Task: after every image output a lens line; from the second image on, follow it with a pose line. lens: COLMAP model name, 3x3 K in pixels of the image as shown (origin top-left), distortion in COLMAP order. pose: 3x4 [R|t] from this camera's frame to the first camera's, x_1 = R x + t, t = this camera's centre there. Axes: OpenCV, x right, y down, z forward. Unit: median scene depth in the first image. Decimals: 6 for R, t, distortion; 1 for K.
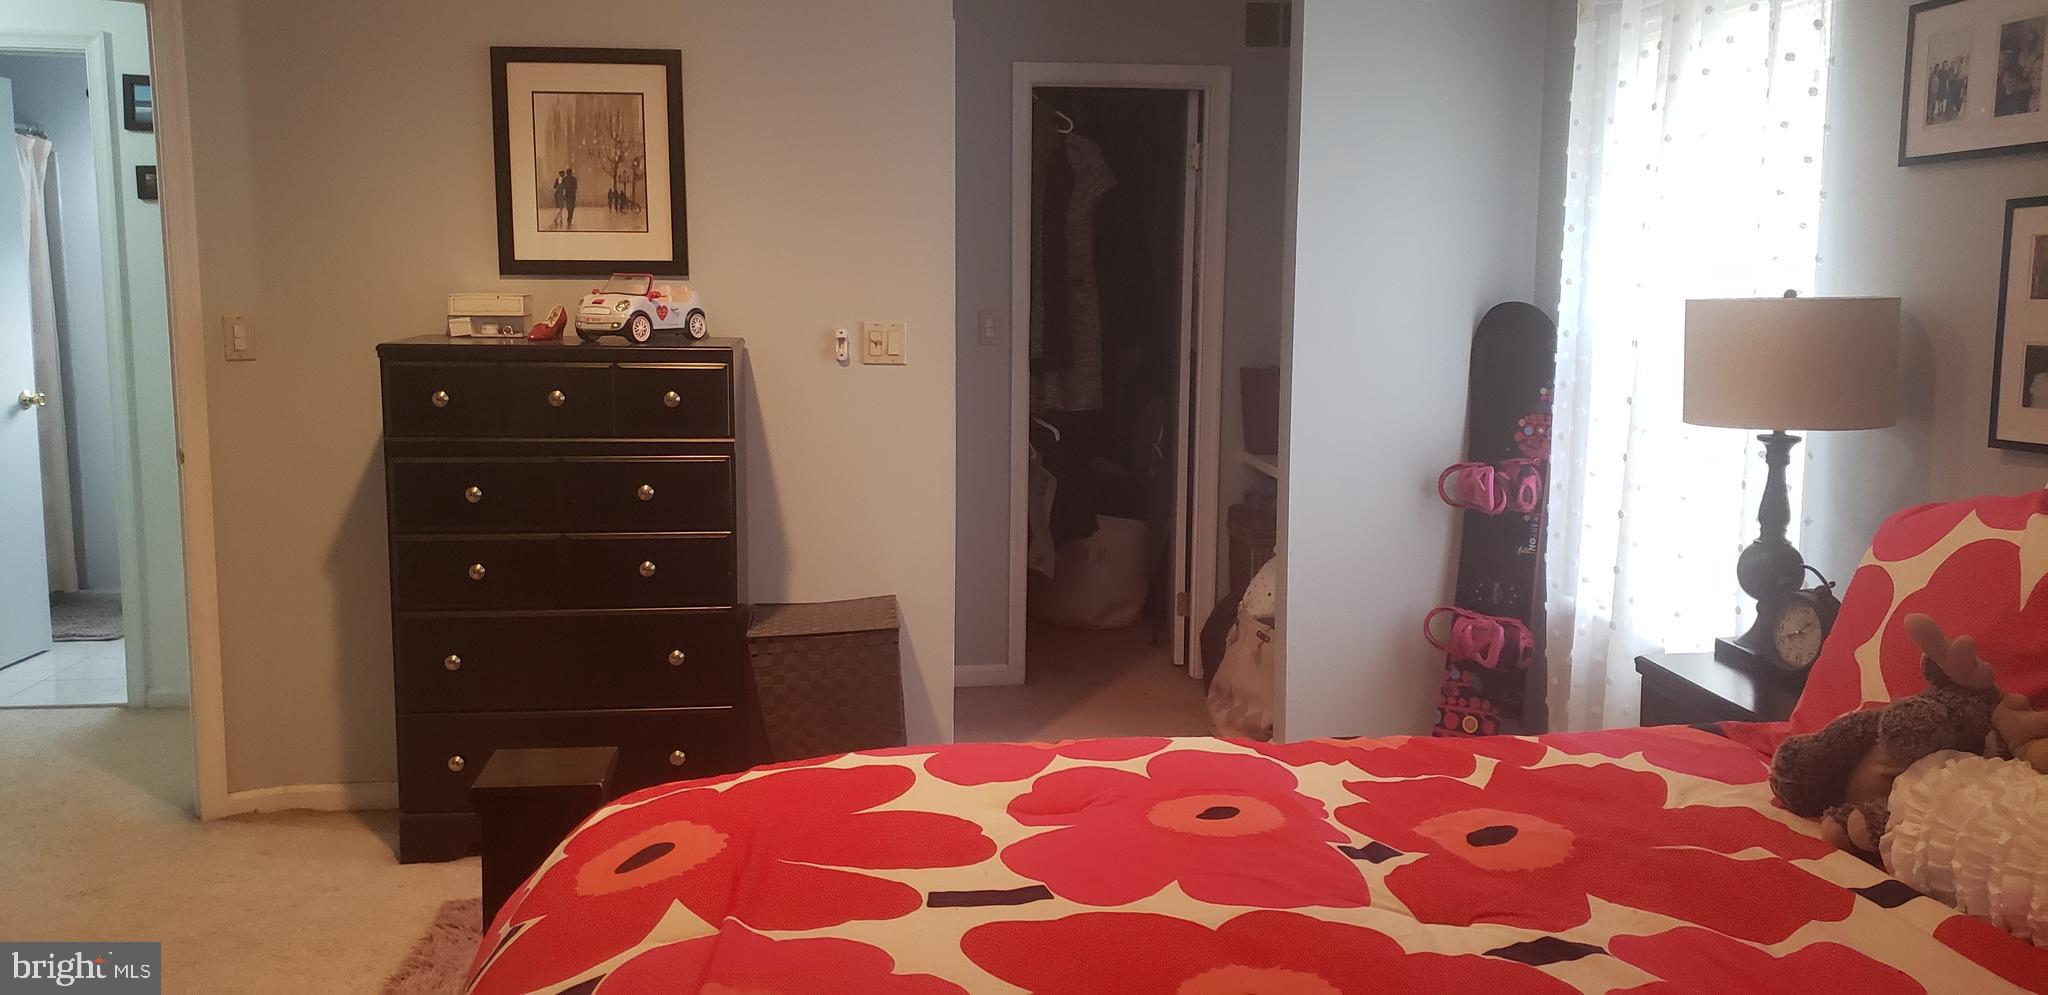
lens RADIAL K [[1580.5, 0, 1024.0], [0, 1580.5, 497.5], [0, 0, 1]] dist [0.137113, -0.251755]
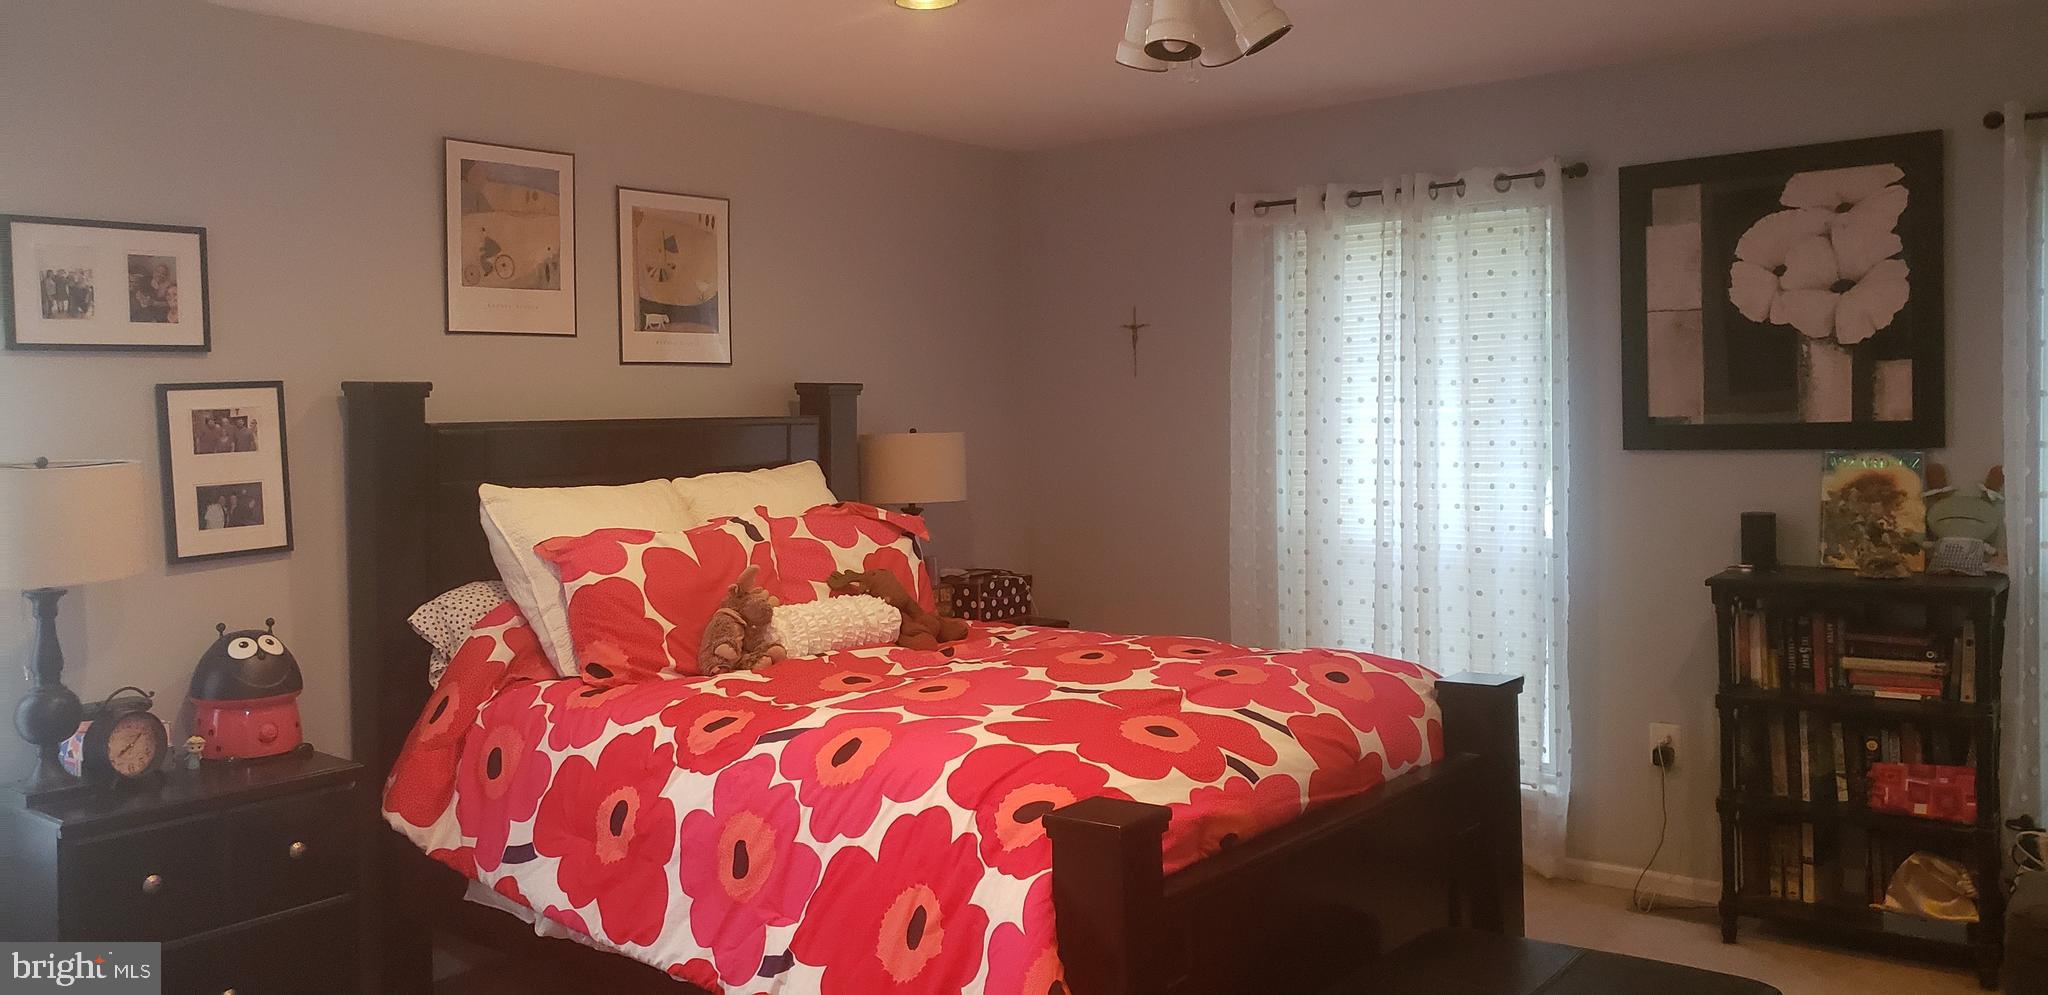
lens RADIAL K [[1580.5, 0, 1024.0], [0, 1580.5, 497.5], [0, 0, 1]] dist [0.137113, -0.251755]
pose [[-0.732049, -0.025970, 0.680757, -0.858880], [0.106339, 0.982668, 0.151840, -0.219888], [-0.672901, 0.183545, -0.716600, 1.495545]]
